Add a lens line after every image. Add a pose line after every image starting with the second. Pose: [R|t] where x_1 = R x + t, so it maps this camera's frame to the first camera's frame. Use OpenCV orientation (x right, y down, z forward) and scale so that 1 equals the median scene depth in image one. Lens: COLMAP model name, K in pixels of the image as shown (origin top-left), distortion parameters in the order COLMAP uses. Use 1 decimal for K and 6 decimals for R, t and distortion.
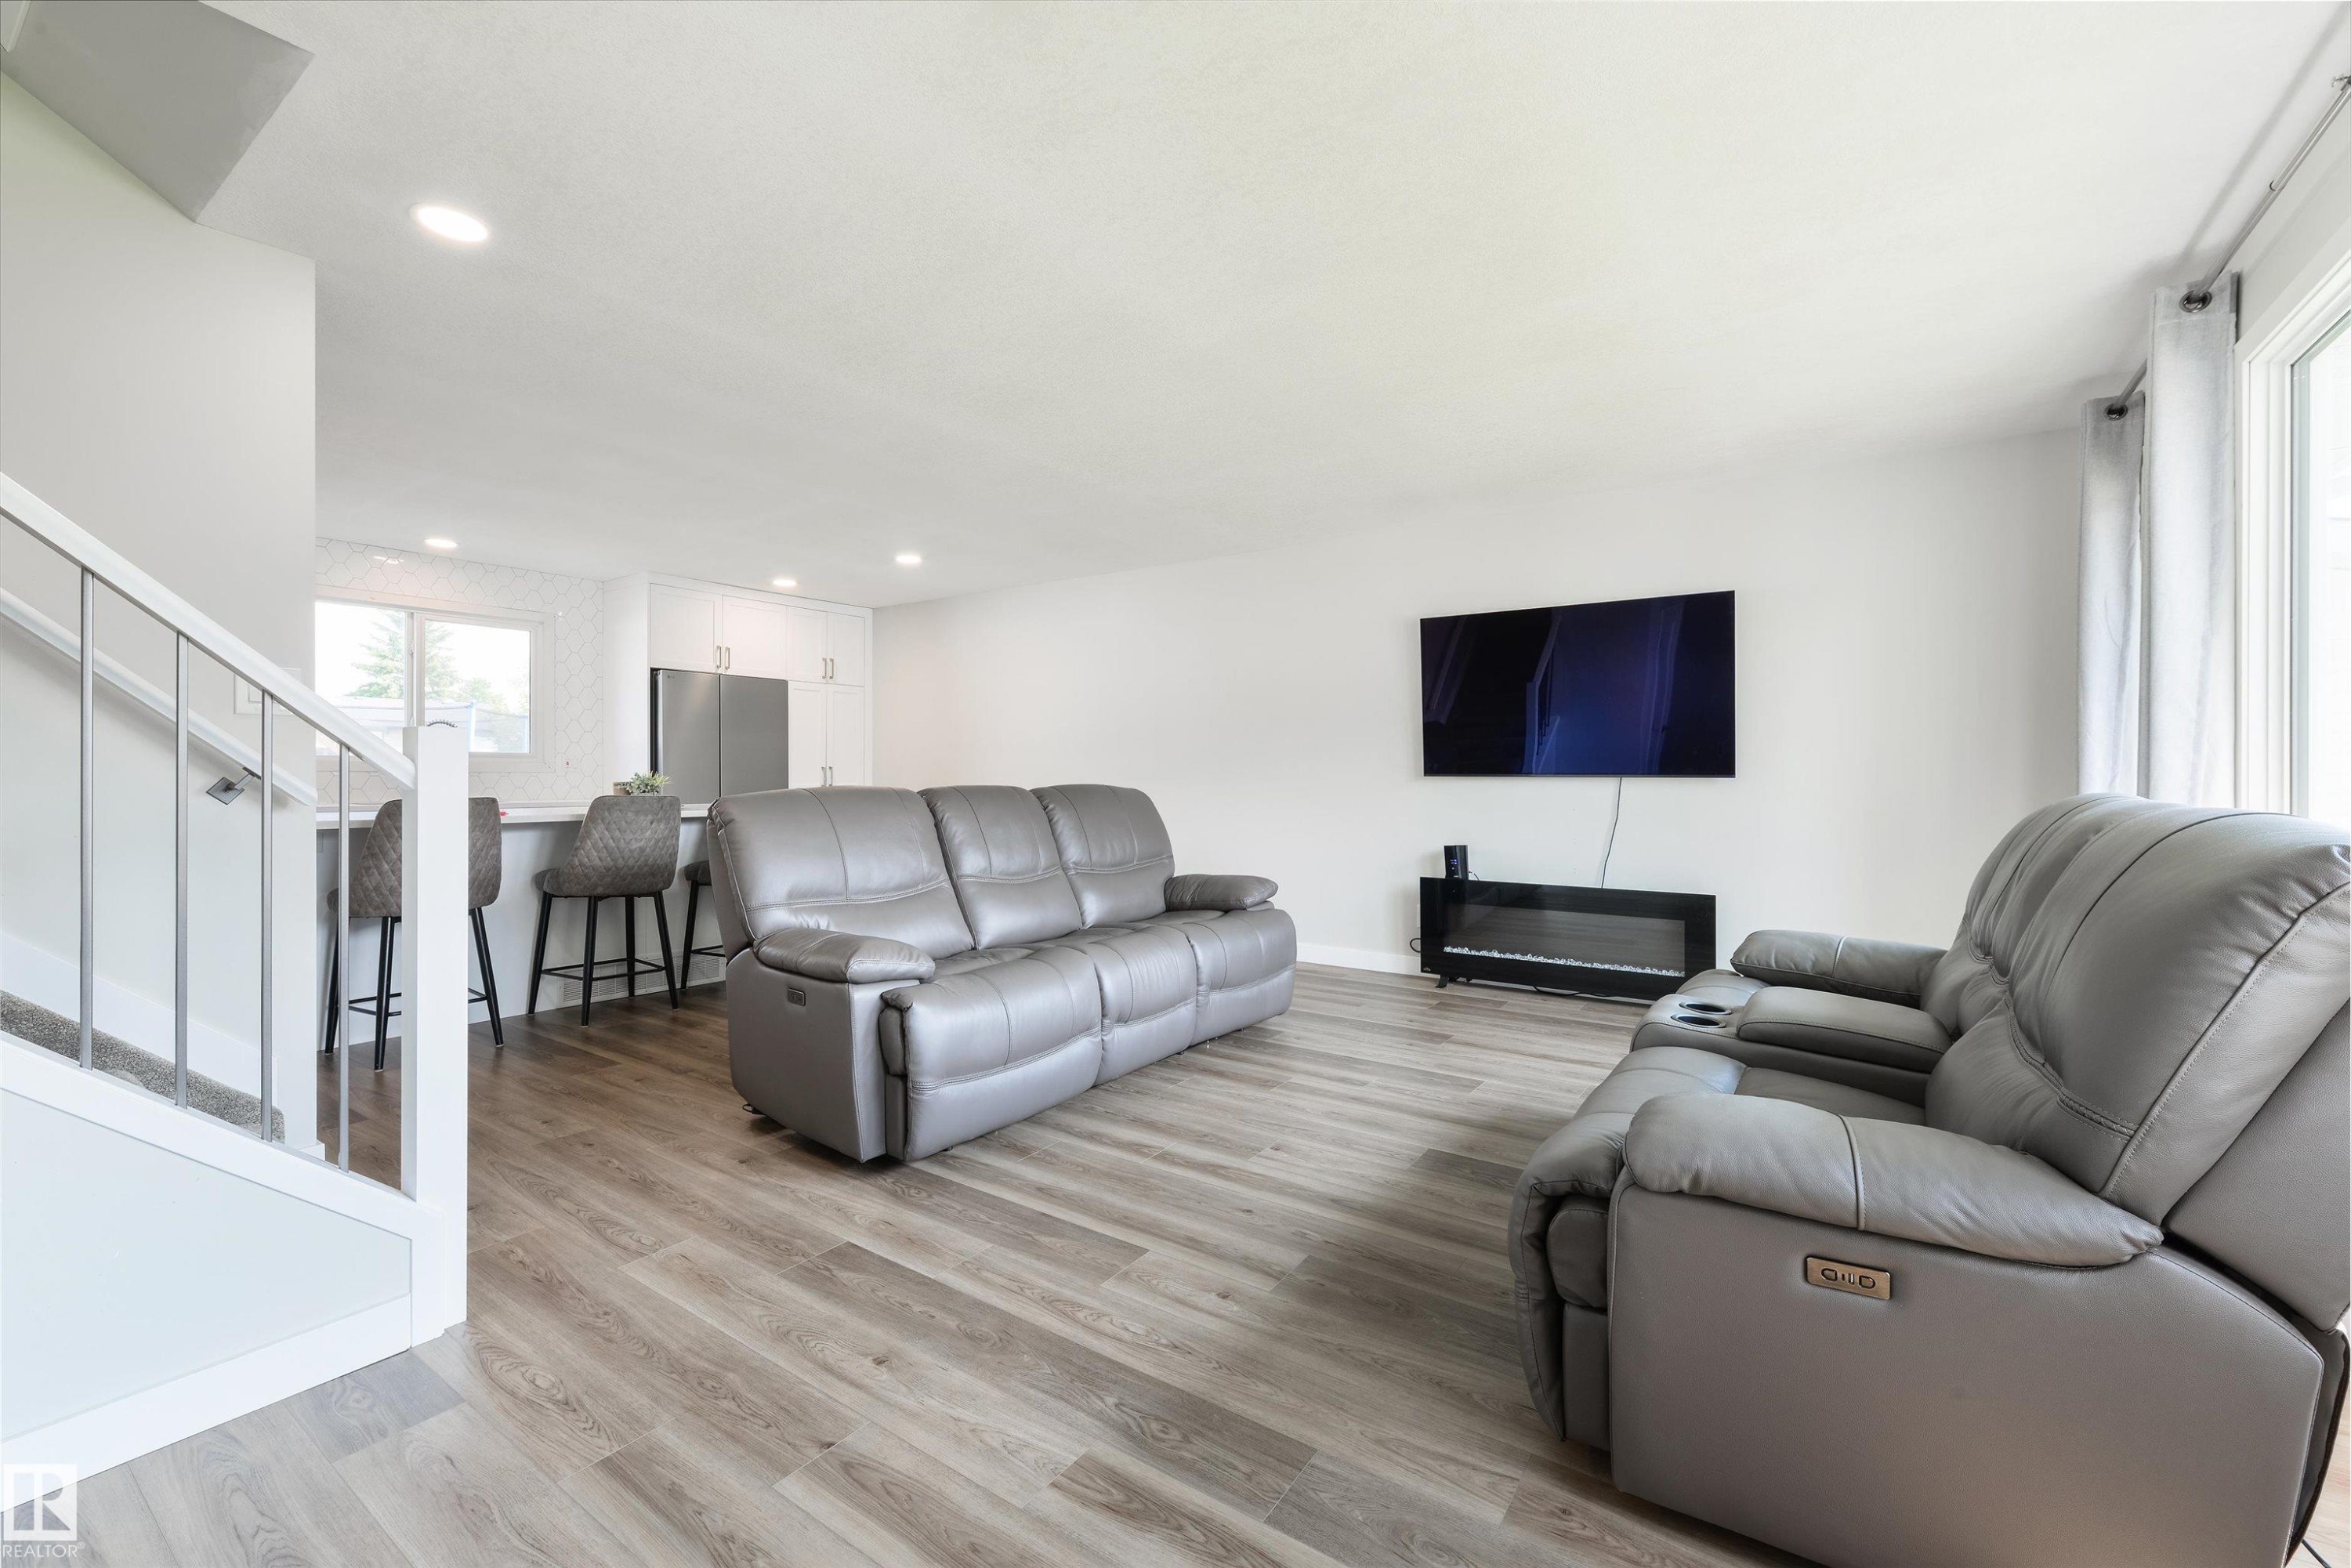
lens RADIAL K [[918.4, 0, 1195.7], [0, 918.4, 779.9], [0, 0, 1]] dist [0.002665, -0.000030]
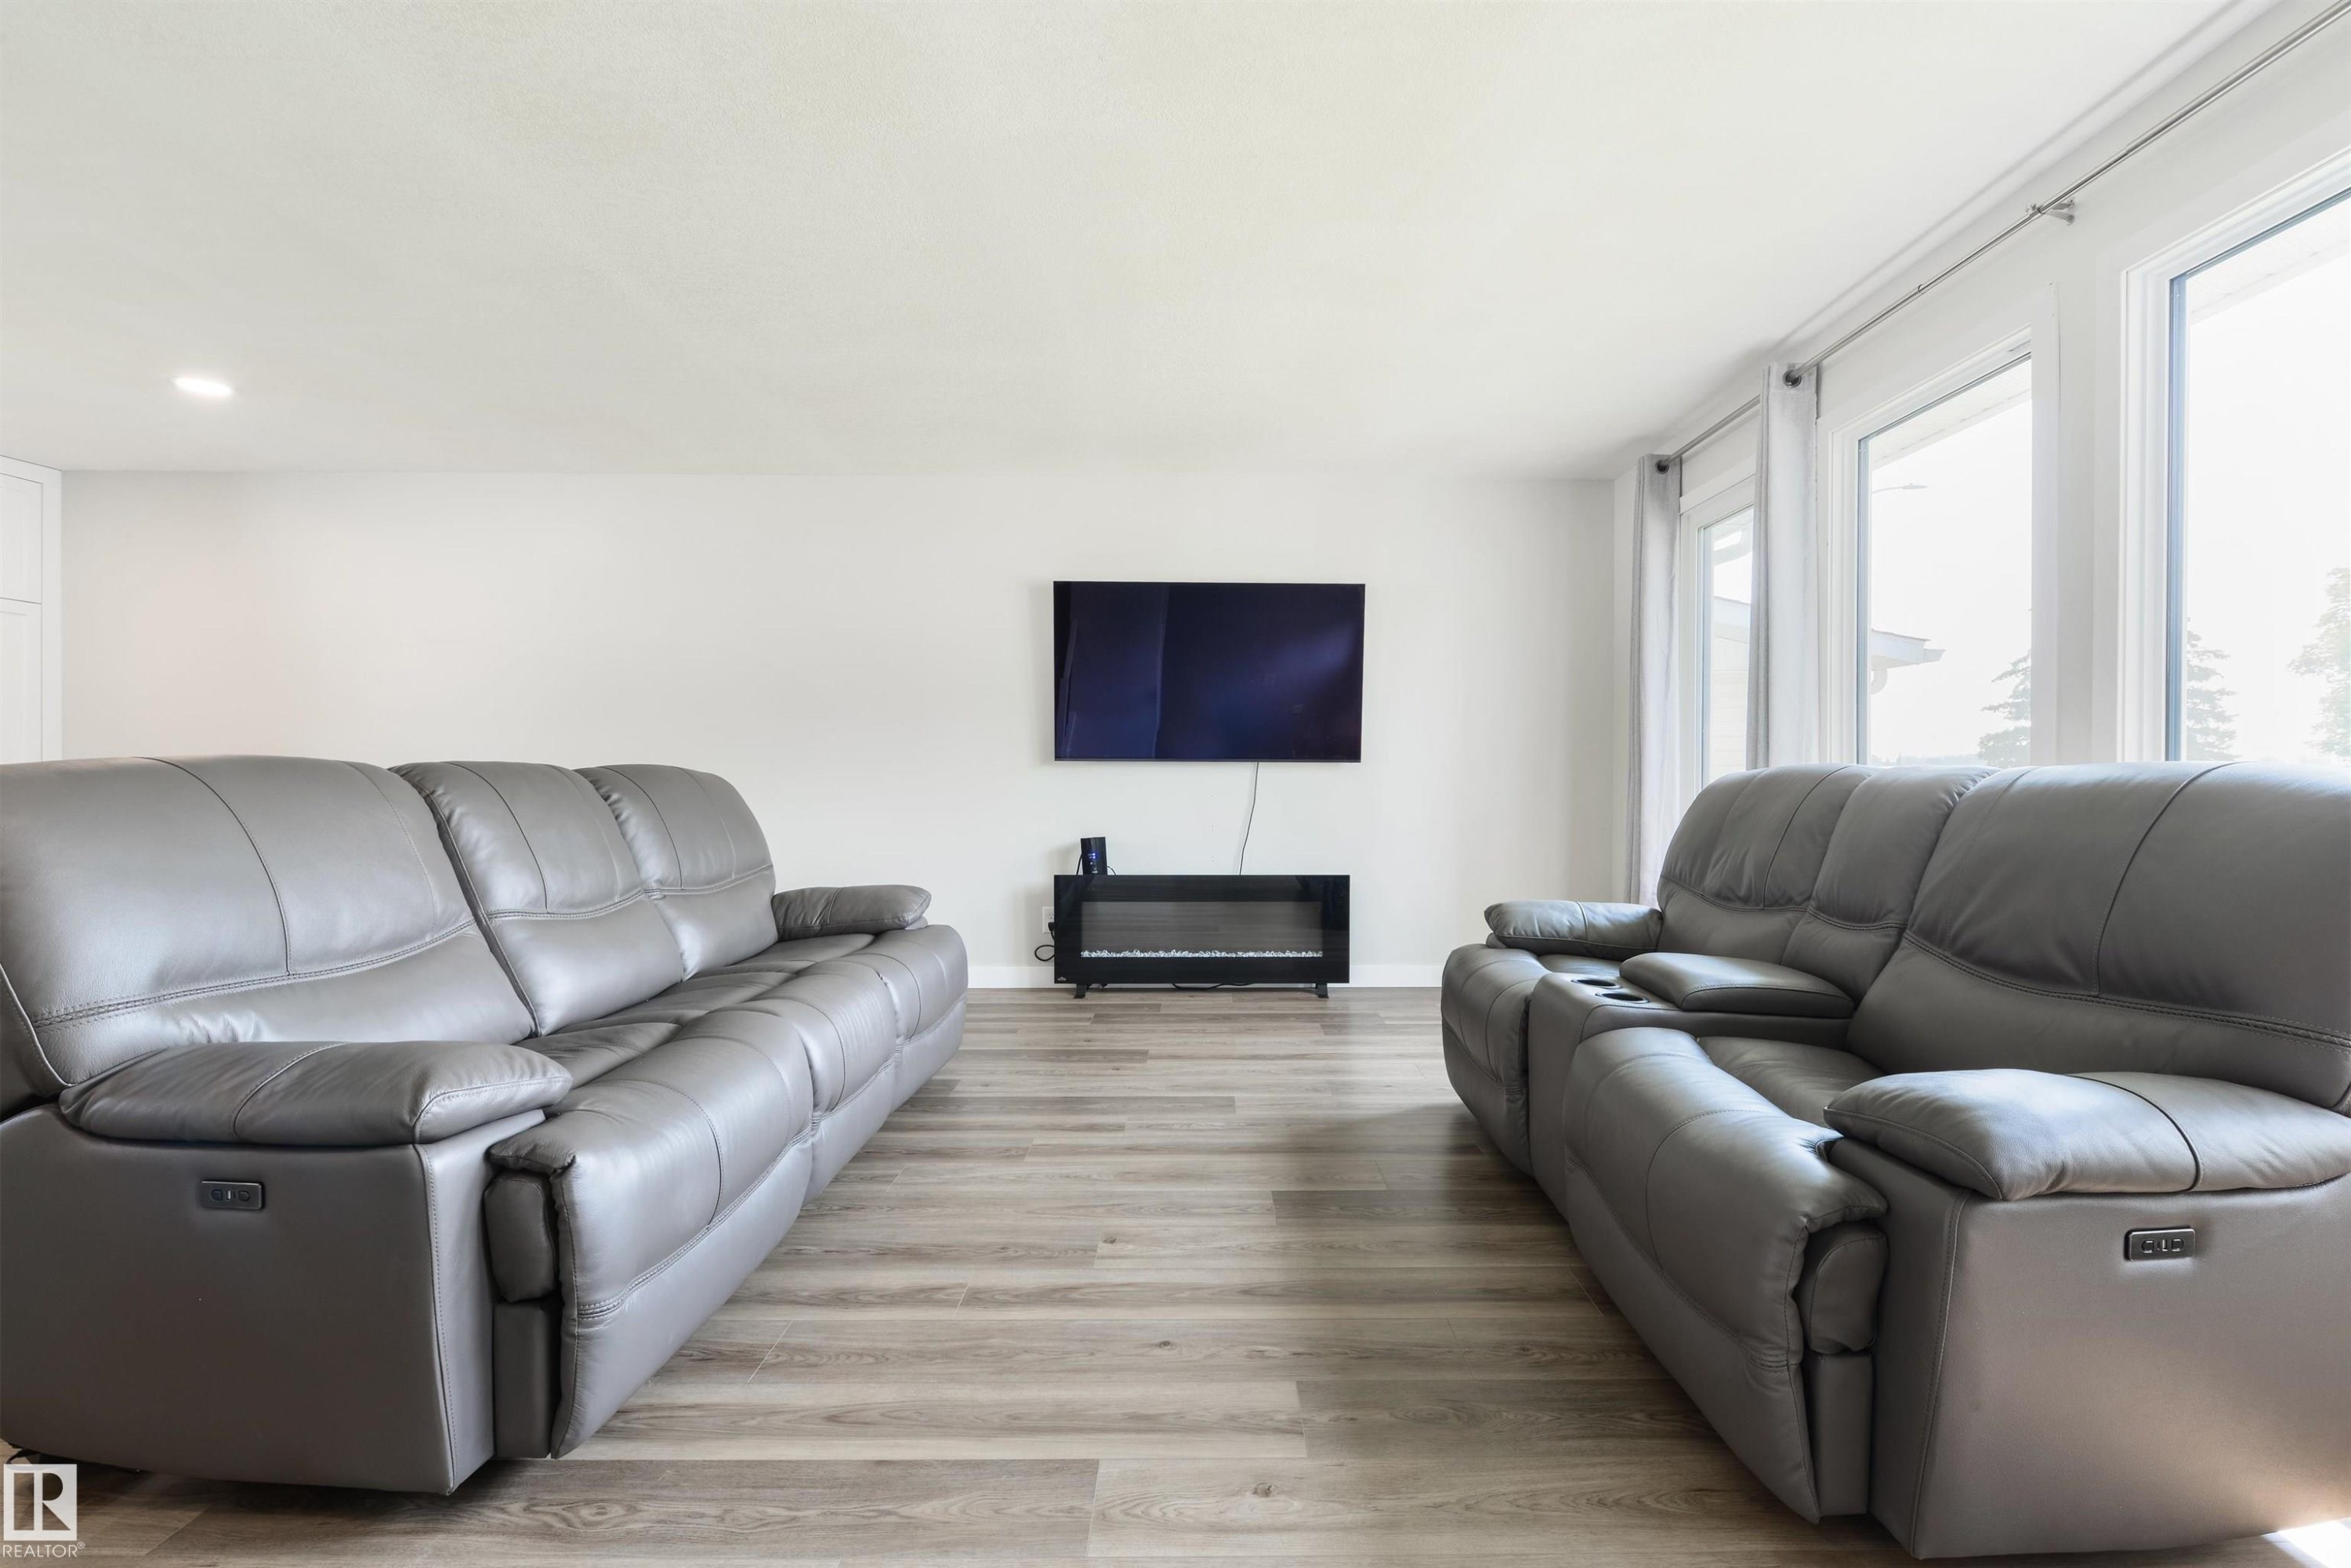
lens RADIAL K [[949.7, 0, 1175.5], [0, 949.7, 784.0], [0, 0, 1]] dist [-0.001997, -0.000765]
pose [[0.830518, -0.003720, 0.556979, -0.249277], [0.000848, 0.999985, 0.005414, 0.020964], [-0.556991, -0.004024, 0.830509, 0.275803]]
